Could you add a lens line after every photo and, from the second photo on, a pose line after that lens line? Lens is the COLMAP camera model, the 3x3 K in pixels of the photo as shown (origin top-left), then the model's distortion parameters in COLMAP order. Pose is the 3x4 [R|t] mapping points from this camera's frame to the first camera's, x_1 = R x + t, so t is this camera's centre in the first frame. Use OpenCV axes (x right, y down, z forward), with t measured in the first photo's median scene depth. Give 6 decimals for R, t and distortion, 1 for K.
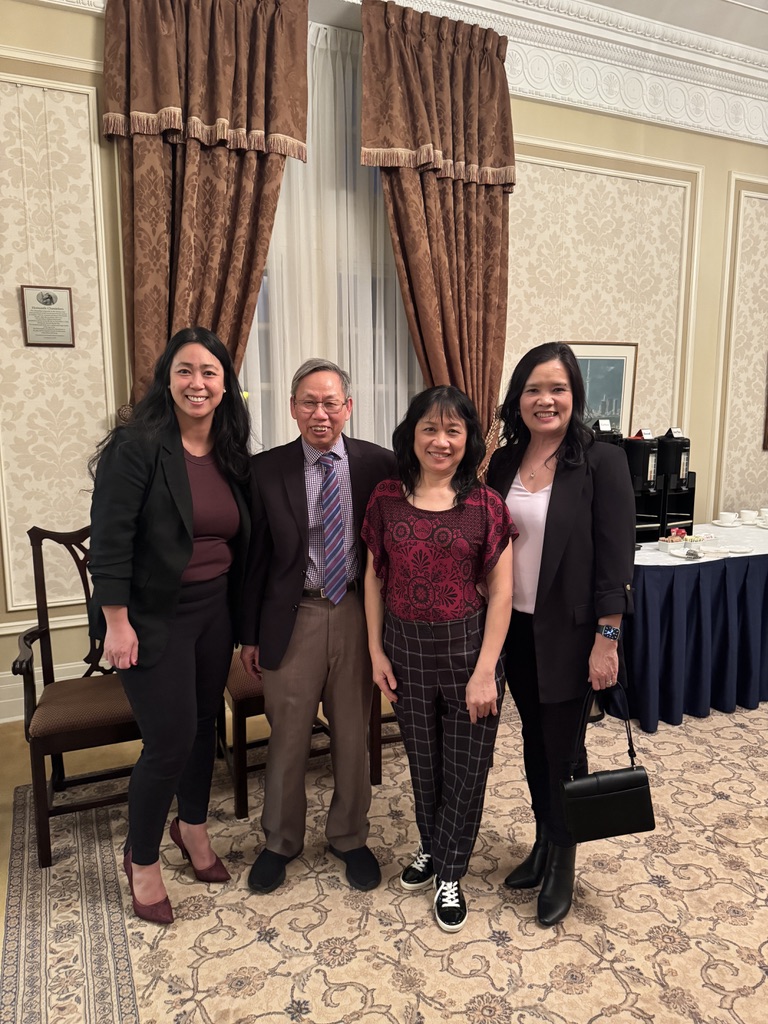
lens RADIAL K [[774.7, 0, 382.2], [0, 774.7, 494.6], [0, 0, 1]] dist [-0.004829, 0.002041]
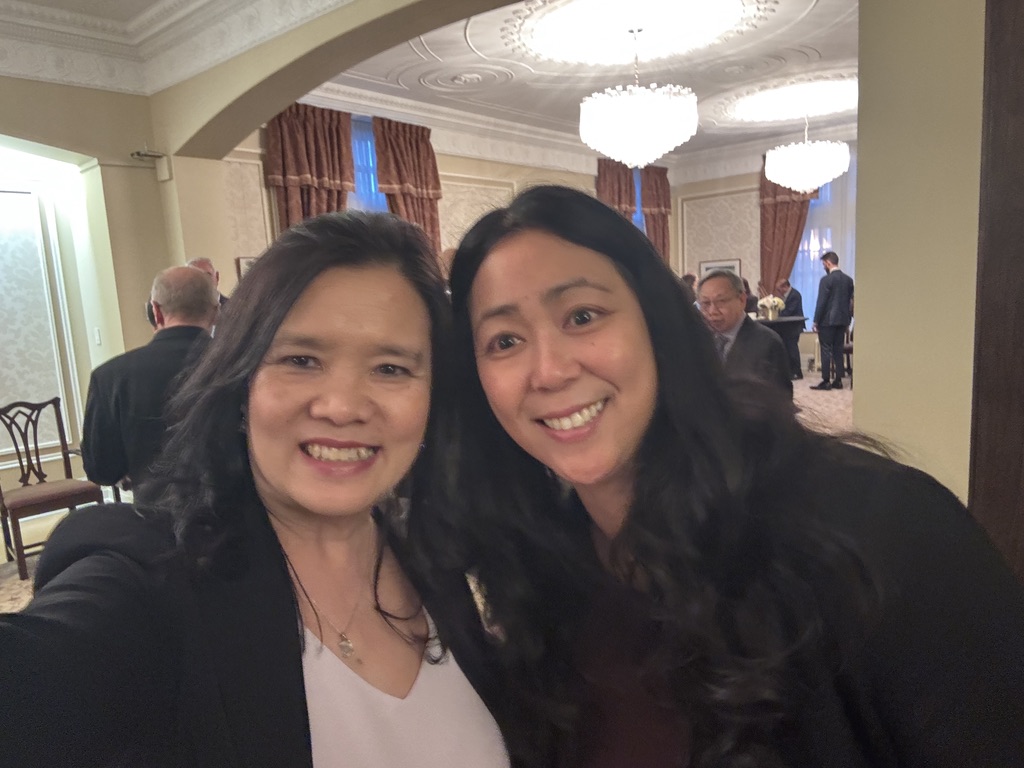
lens RADIAL K [[715.0, 0, 512.0], [0, 715.0, 384.0], [0, 0, 1]] dist [0.076428, -0.096807]
pose [[0.908555, -0.108361, 0.403467, -0.606533], [0.112830, 0.993532, 0.012761, 0.123578], [-0.402241, 0.033929, 0.914905, -1.037923]]
